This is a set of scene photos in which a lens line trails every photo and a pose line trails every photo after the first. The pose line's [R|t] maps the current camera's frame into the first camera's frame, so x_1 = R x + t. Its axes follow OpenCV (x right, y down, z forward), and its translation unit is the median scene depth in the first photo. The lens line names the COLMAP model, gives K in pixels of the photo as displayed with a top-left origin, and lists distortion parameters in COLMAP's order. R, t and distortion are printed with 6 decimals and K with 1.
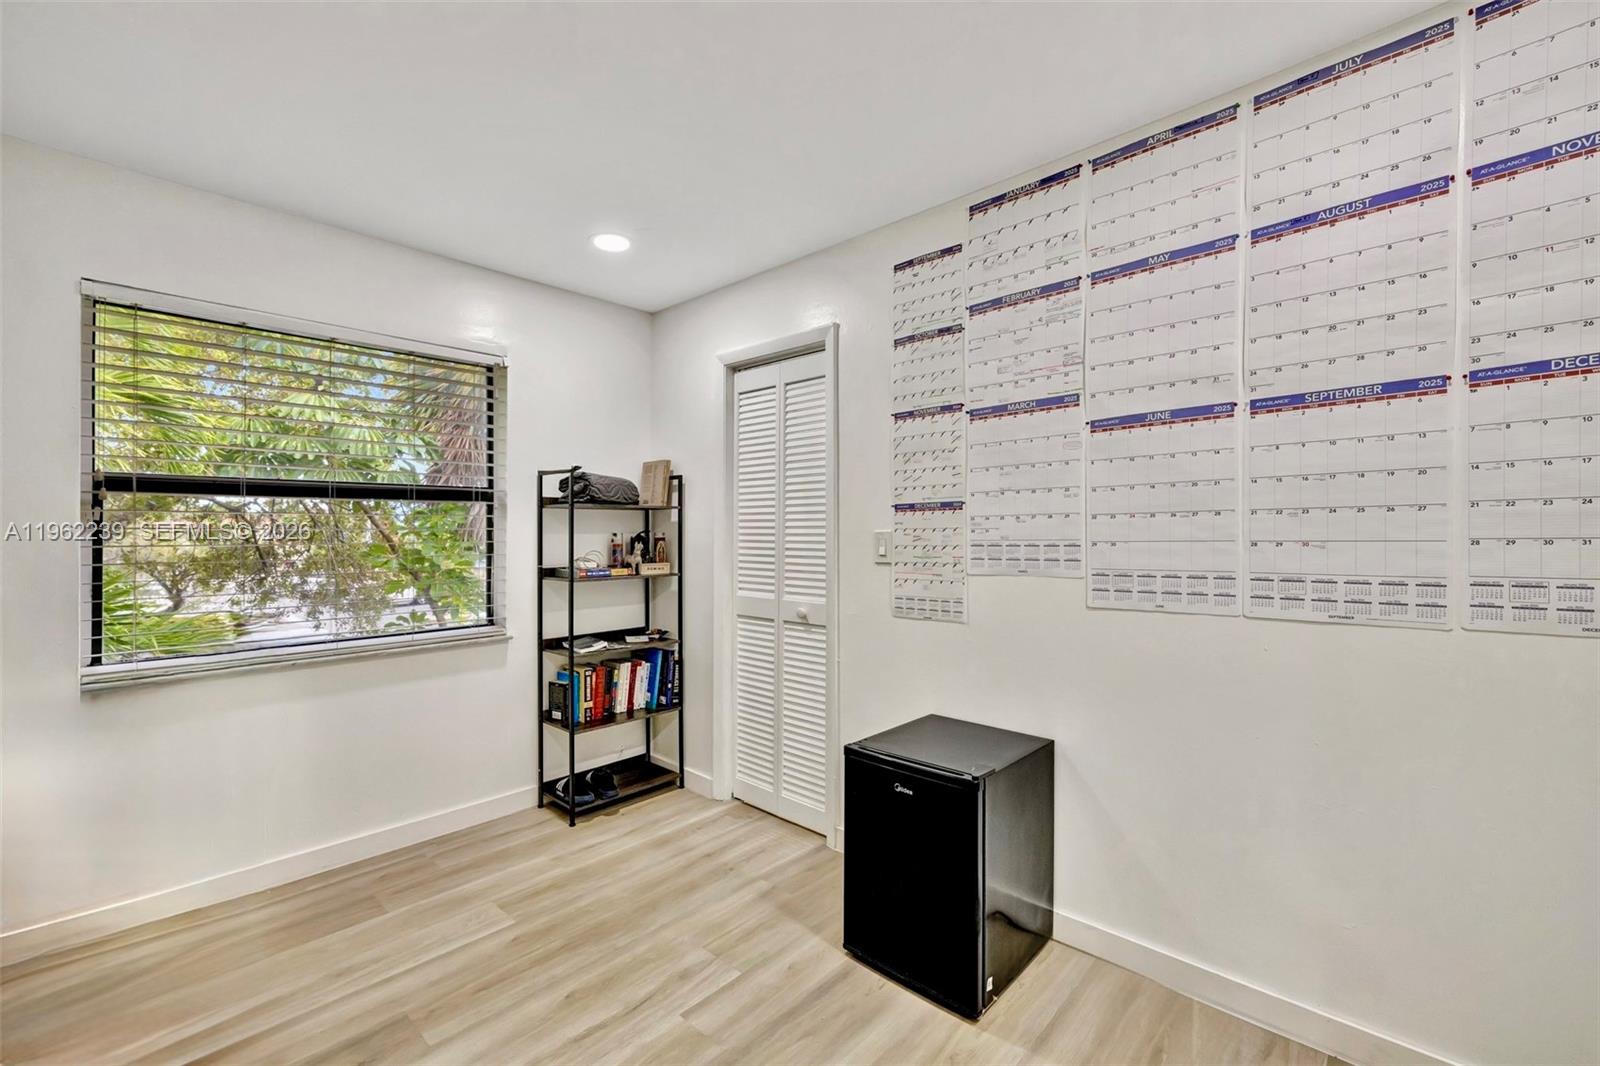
lens RADIAL K [[671.3, 0, 800.0], [0, 671.3, 533.0], [0, 0, 1]] dist [0.000090, 0.000056]
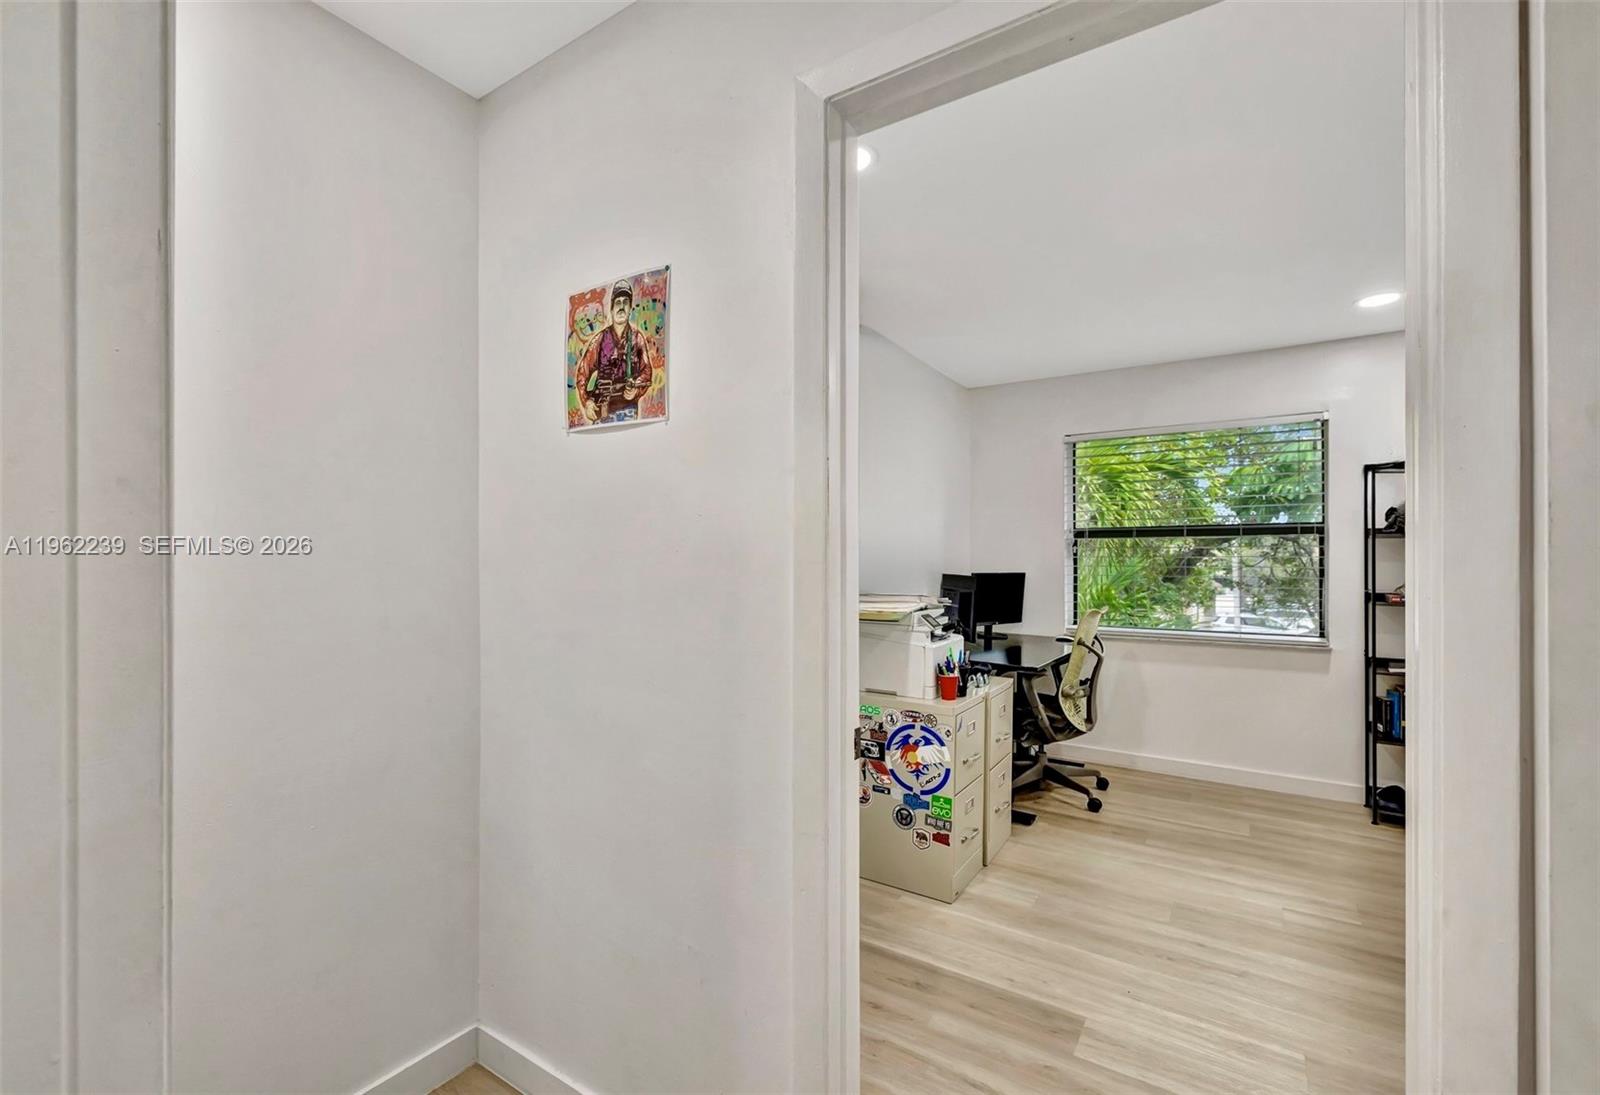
lens RADIAL K [[721.7, 0, 777.7], [0, 721.7, 563.7], [0, 0, 1]] dist [0.000509, 0.000454]
pose [[0.156558, 0.011602, -0.987601, 0.653528], [-0.001754, 0.999933, 0.011469, -0.007122], [0.987667, -0.000064, 0.156567, -0.154872]]
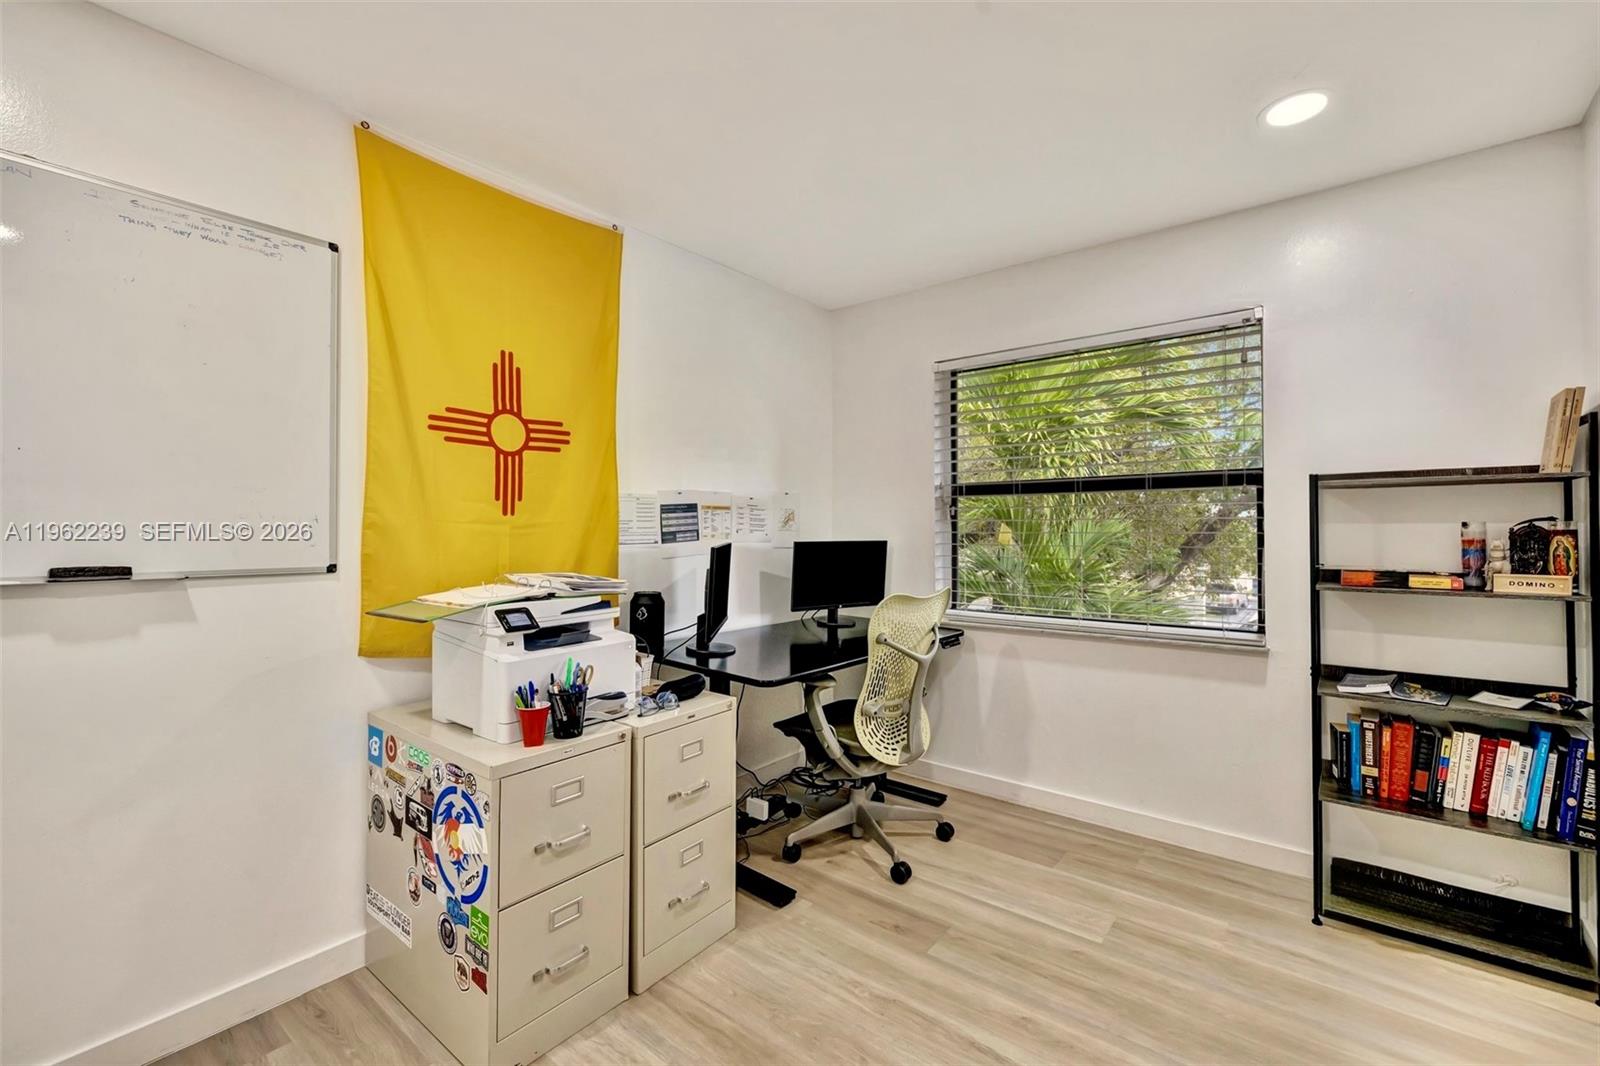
lens RADIAL K [[689.9, 0, 805.2], [0, 689.9, 528.5], [0, 0, 1]] dist [-0.002081, 0.000232]
pose [[0.071881, 0.007415, -0.997386, 0.350748], [0.002688, 0.999967, 0.007628, -0.000752], [0.997410, -0.003229, 0.071859, 0.376272]]
